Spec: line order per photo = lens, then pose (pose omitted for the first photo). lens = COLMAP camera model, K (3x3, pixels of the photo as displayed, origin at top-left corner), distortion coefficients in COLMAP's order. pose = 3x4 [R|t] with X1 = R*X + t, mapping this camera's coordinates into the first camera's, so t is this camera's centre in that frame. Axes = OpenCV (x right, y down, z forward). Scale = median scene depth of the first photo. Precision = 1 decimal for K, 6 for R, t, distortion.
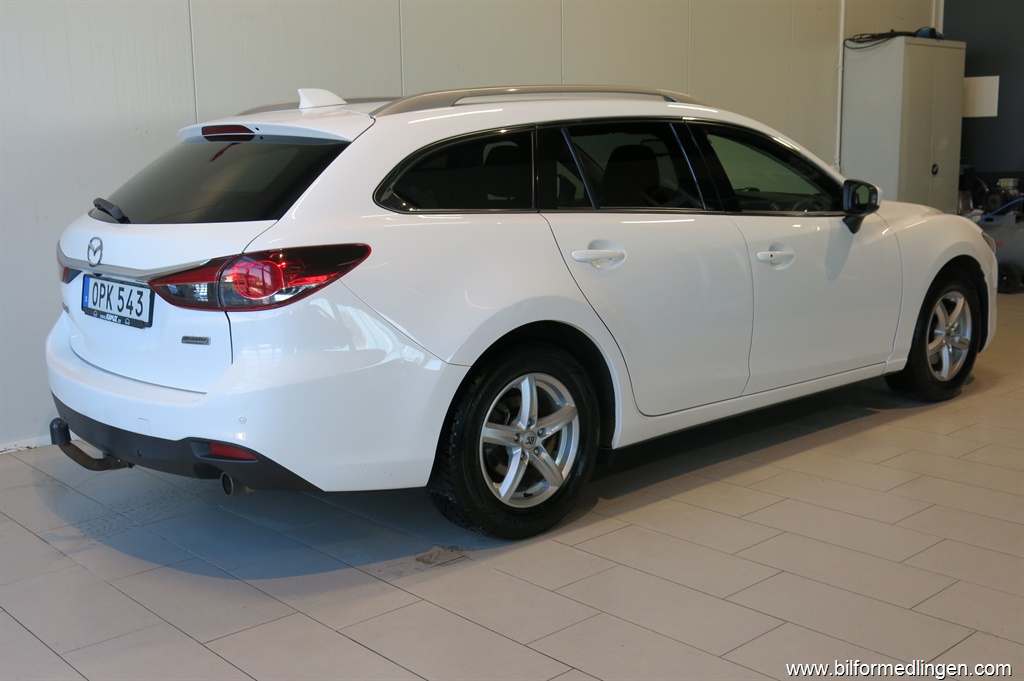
lens RADIAL K [[1118.1, 0, 511.6], [0, 1118.1, 341.4], [0, 0, 1]] dist [-0.011428, 0.000000]
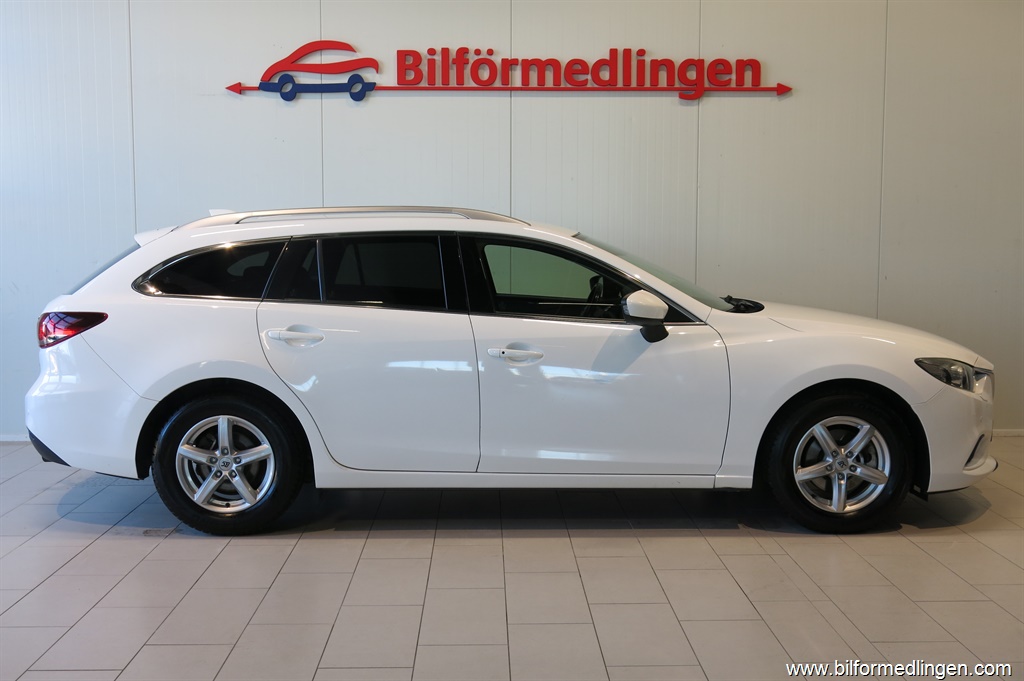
lens RADIAL K [[1118.1, 0, 510.5], [0, 1118.1, 338.6], [0, 0, 1]] dist [-0.011428, 0.000000]
pose [[0.750949, 0.082213, -0.655222, 1.128704], [-0.126803, 0.991708, -0.020895, -0.078136], [0.648071, 0.098775, 0.755147, 0.166249]]
